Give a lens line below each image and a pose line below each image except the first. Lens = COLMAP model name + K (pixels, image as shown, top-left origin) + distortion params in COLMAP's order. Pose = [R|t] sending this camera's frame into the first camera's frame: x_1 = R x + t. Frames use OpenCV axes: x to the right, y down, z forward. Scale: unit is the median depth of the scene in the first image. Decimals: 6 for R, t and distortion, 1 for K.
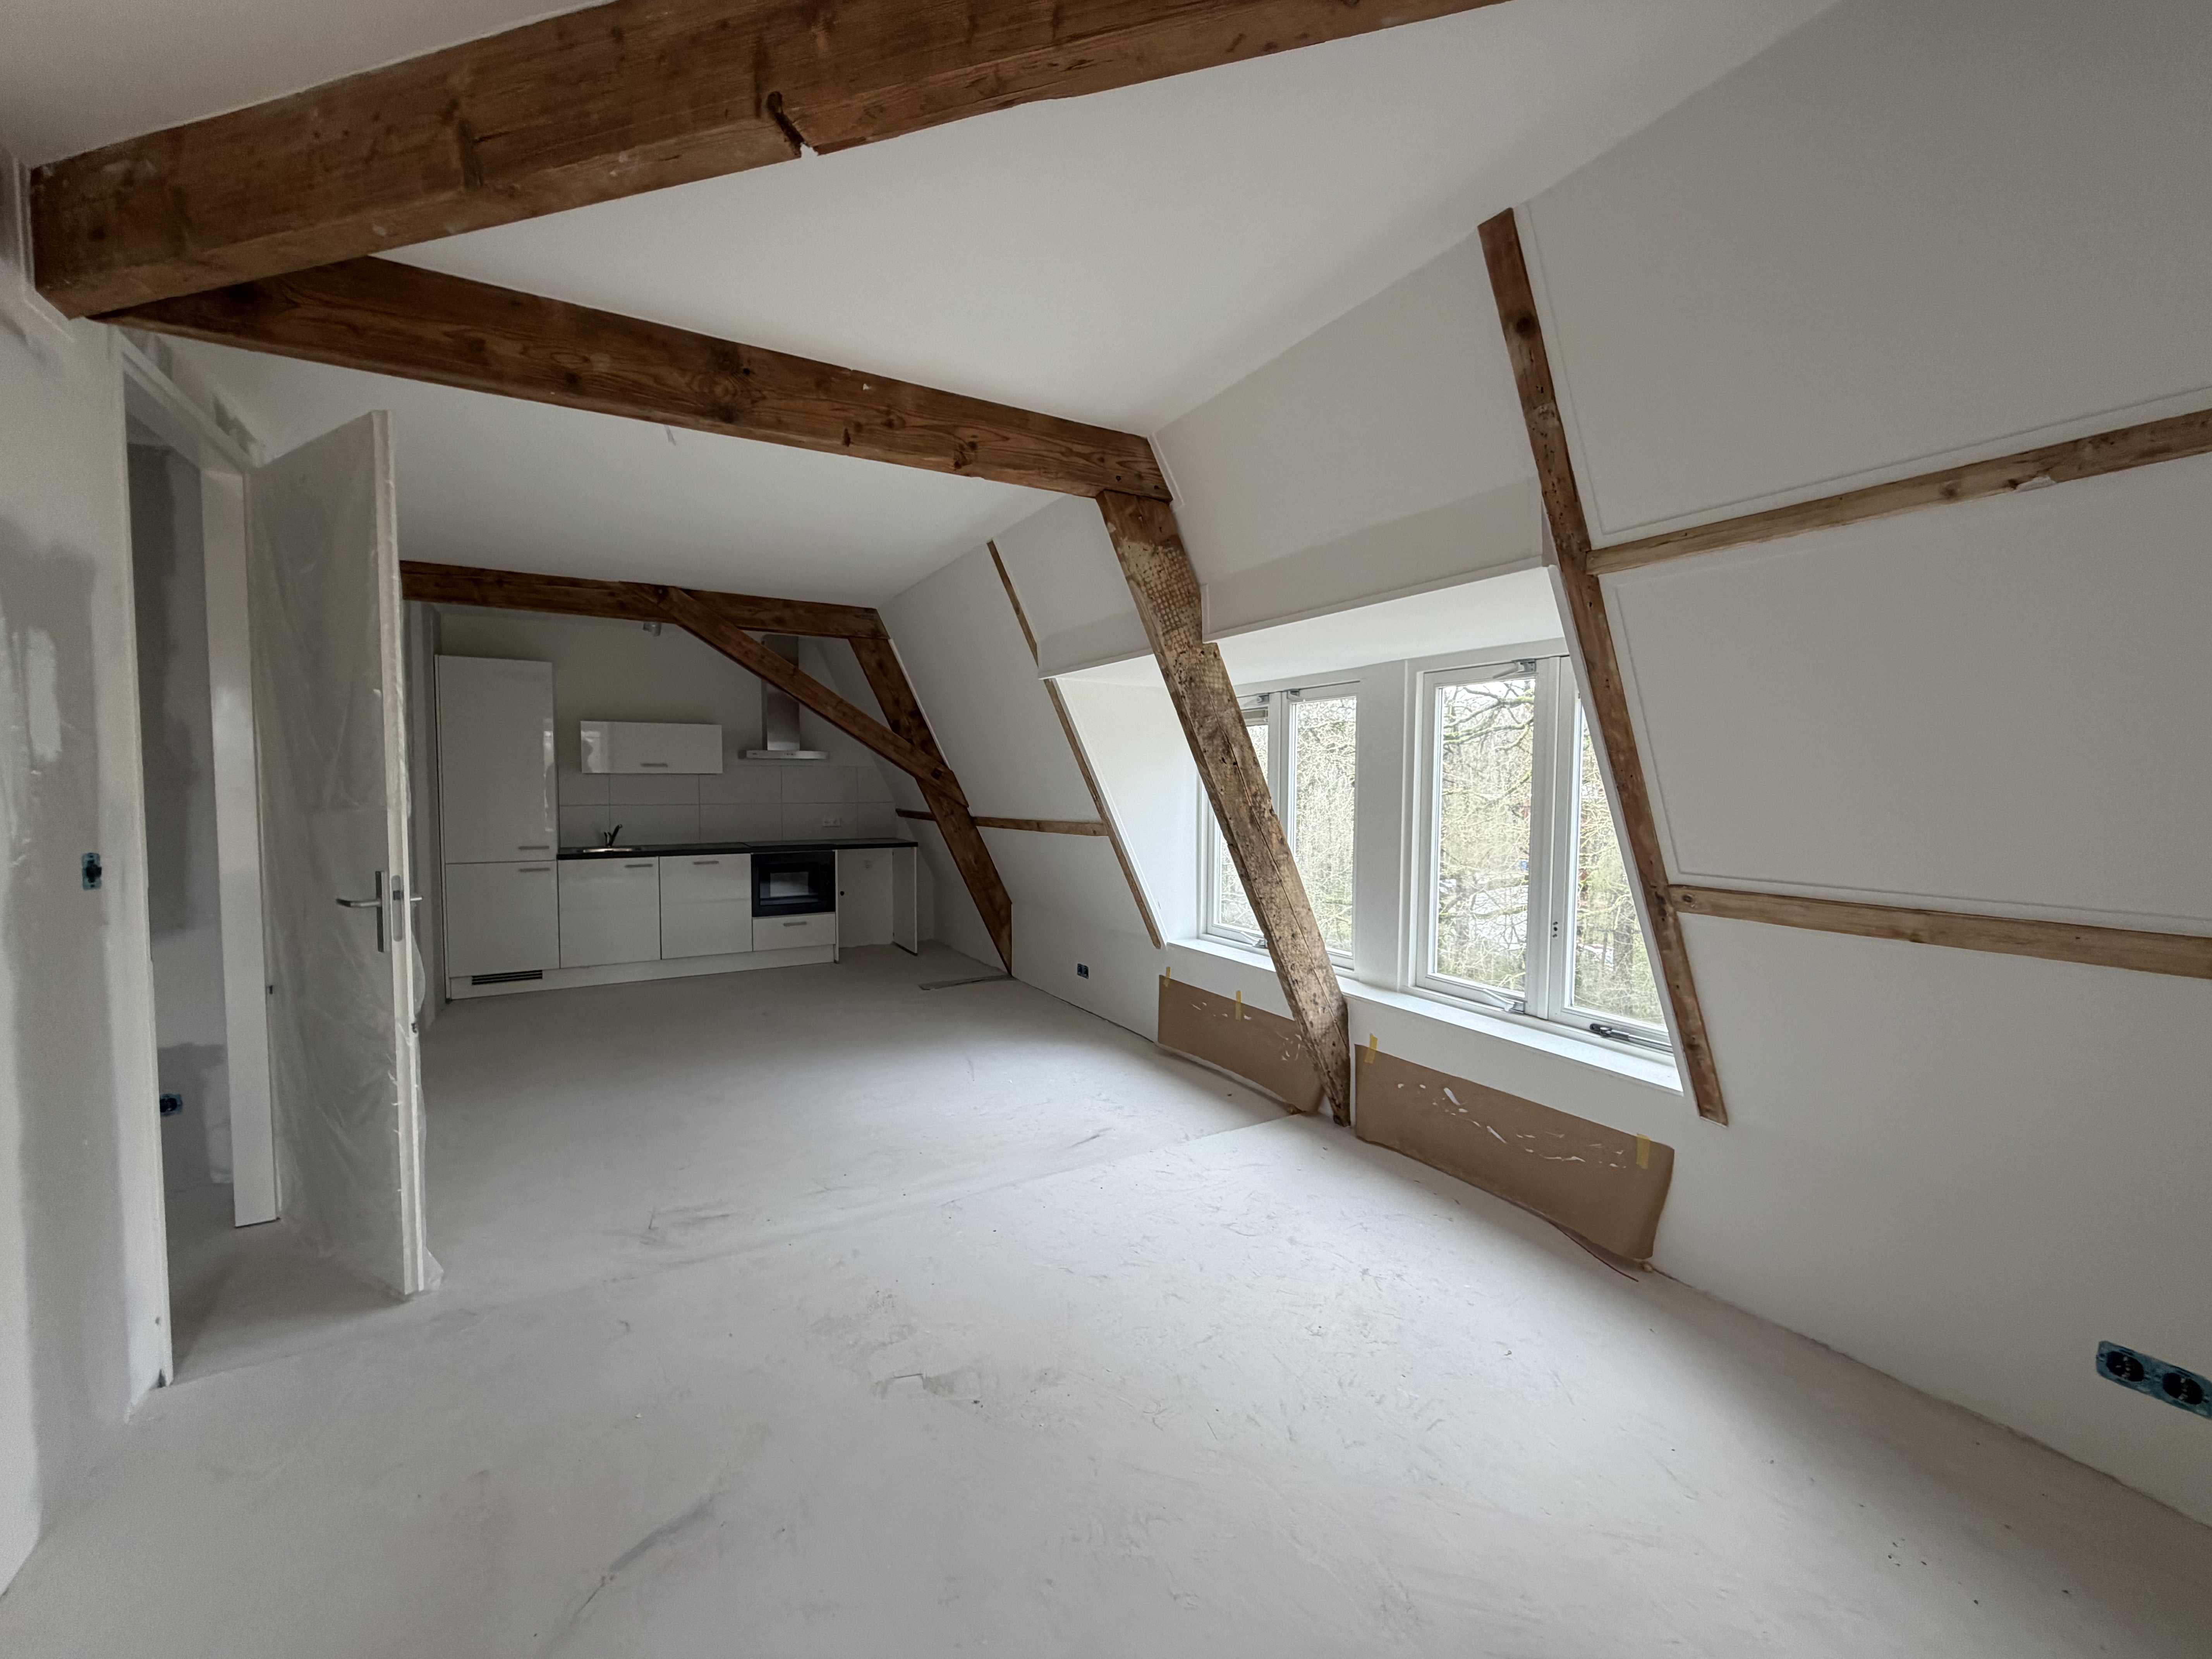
lens RADIAL K [[886.1, 0, 1106.6], [0, 886.1, 828.0], [0, 0, 1]] dist [0.002833, 0.000056]
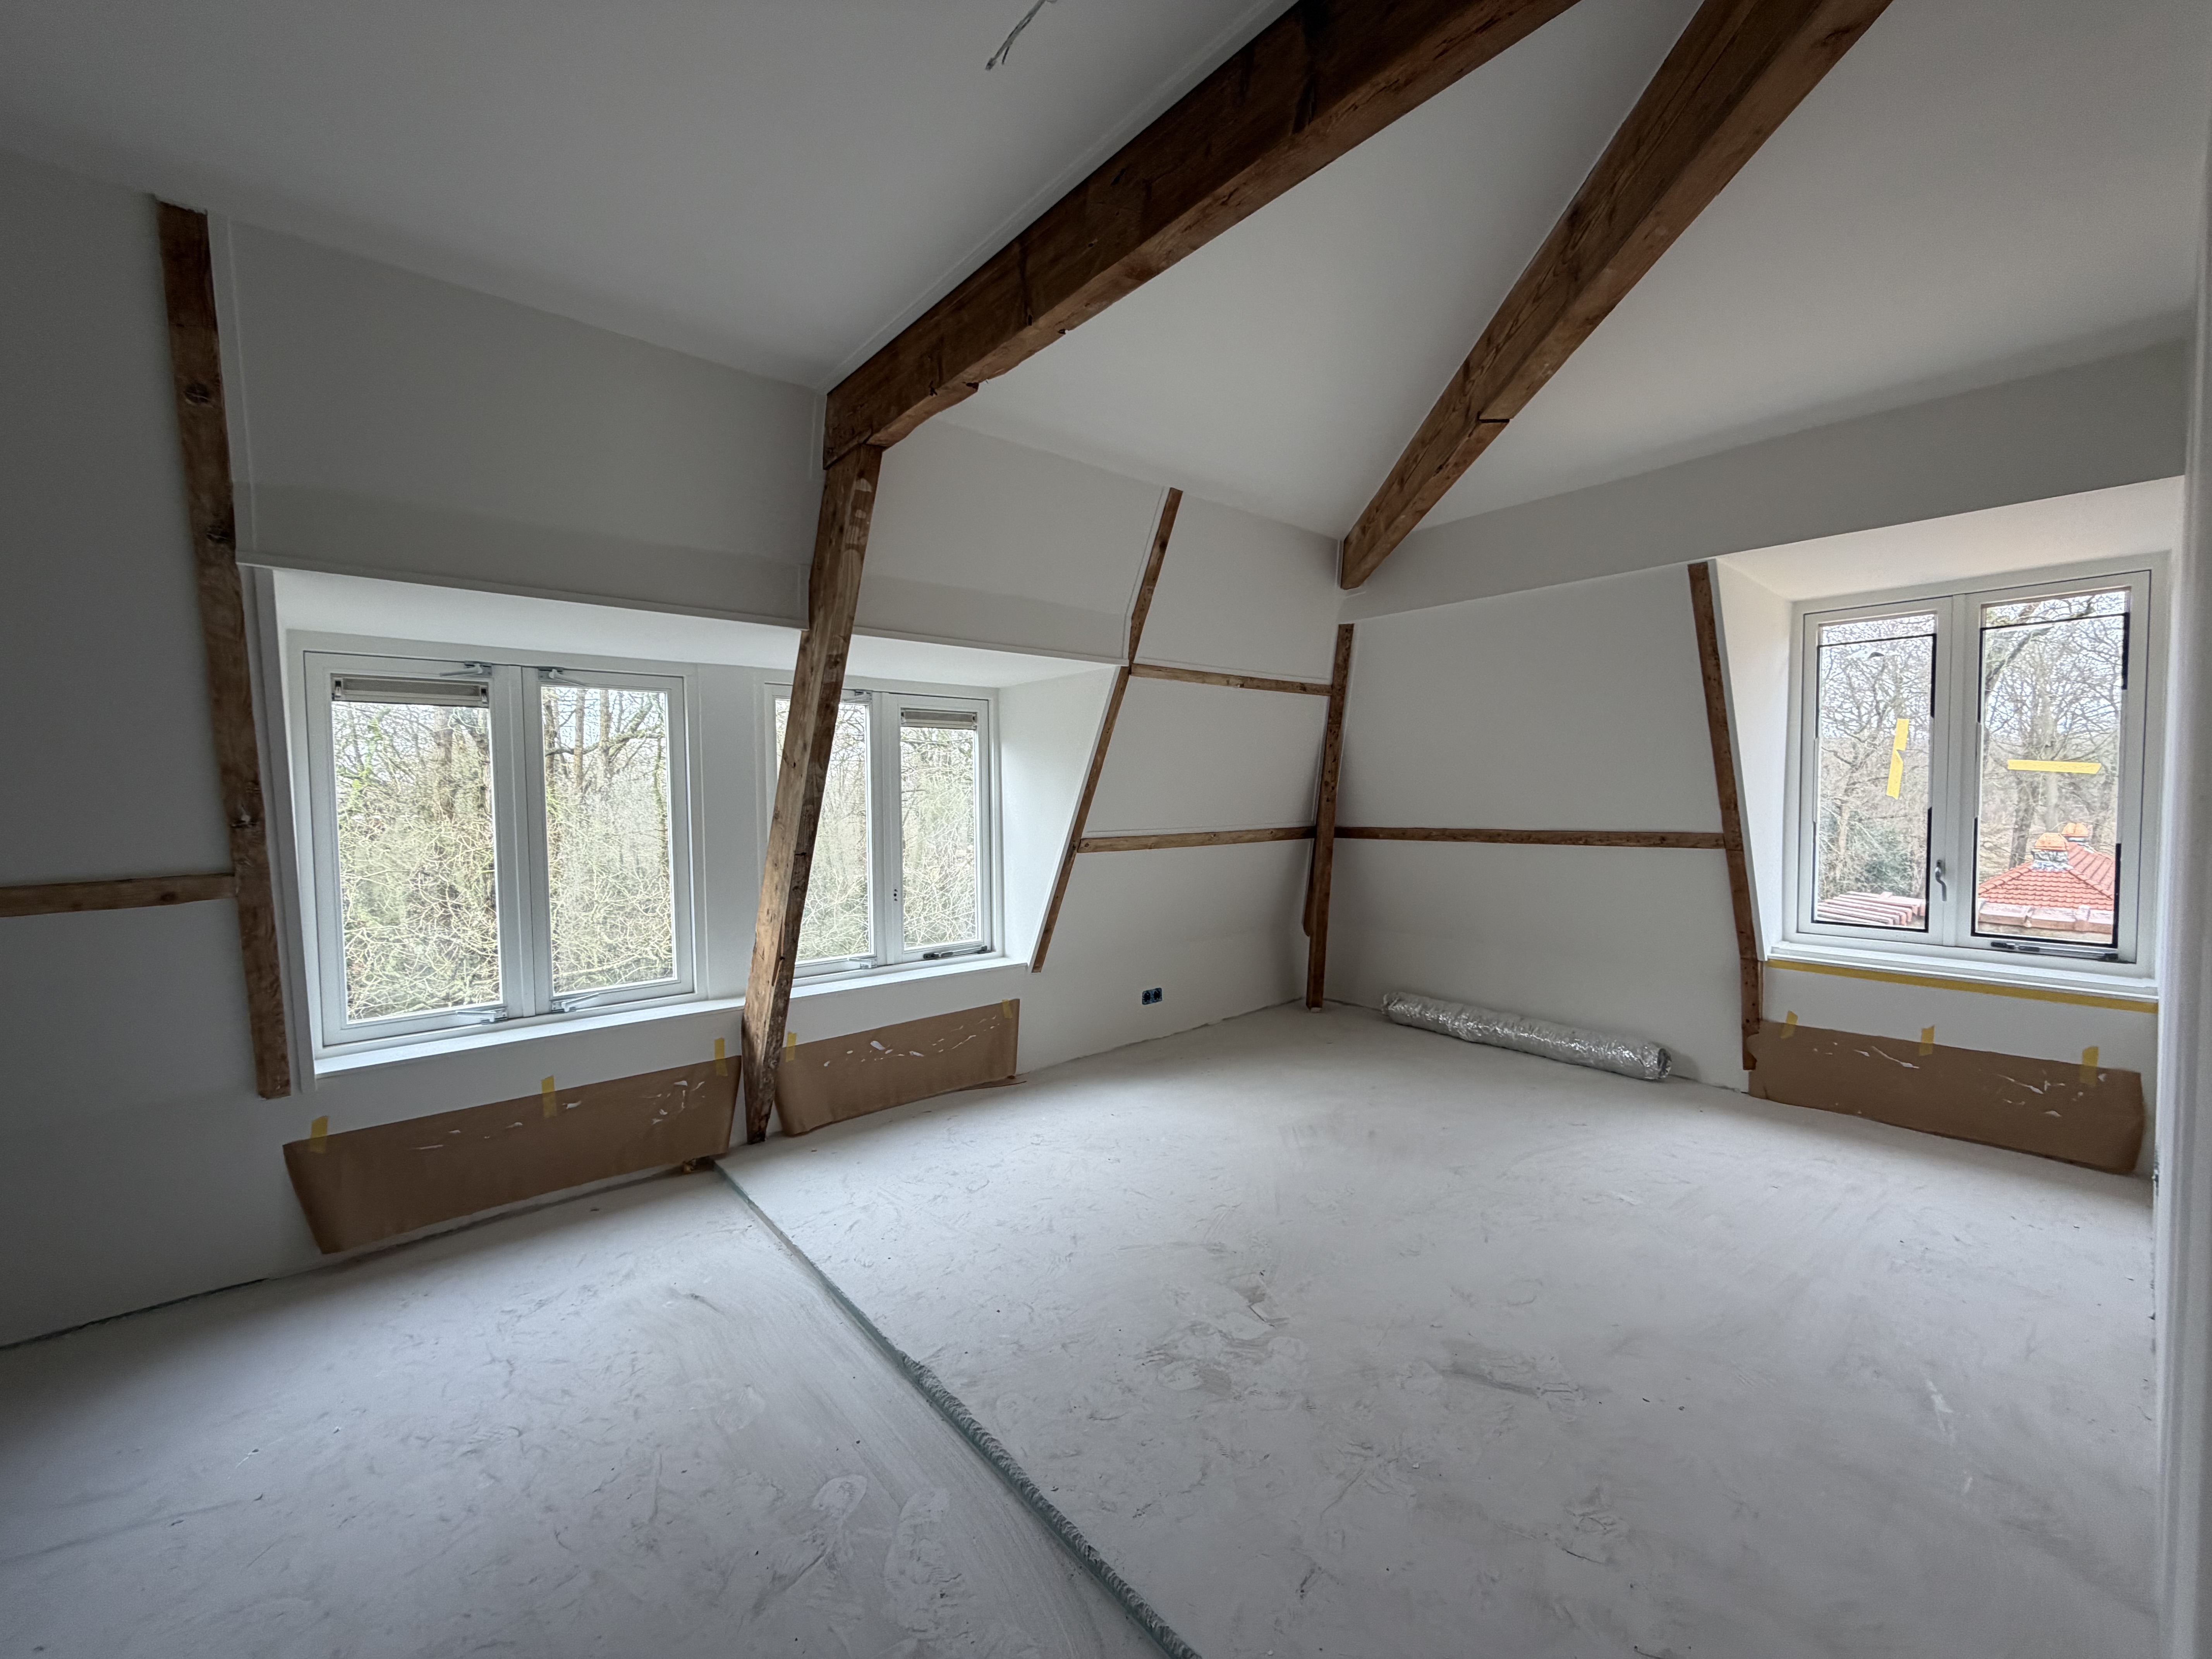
lens RADIAL K [[886.1, 0, 1101.2], [0, 886.1, 831.0], [0, 0, 1]] dist [0.002833, 0.000056]
pose [[-0.181856, -0.047095, 0.982197, -0.855346], [0.058932, 0.996535, 0.058694, -0.042415], [-0.981558, 0.068556, -0.178451, 0.916181]]
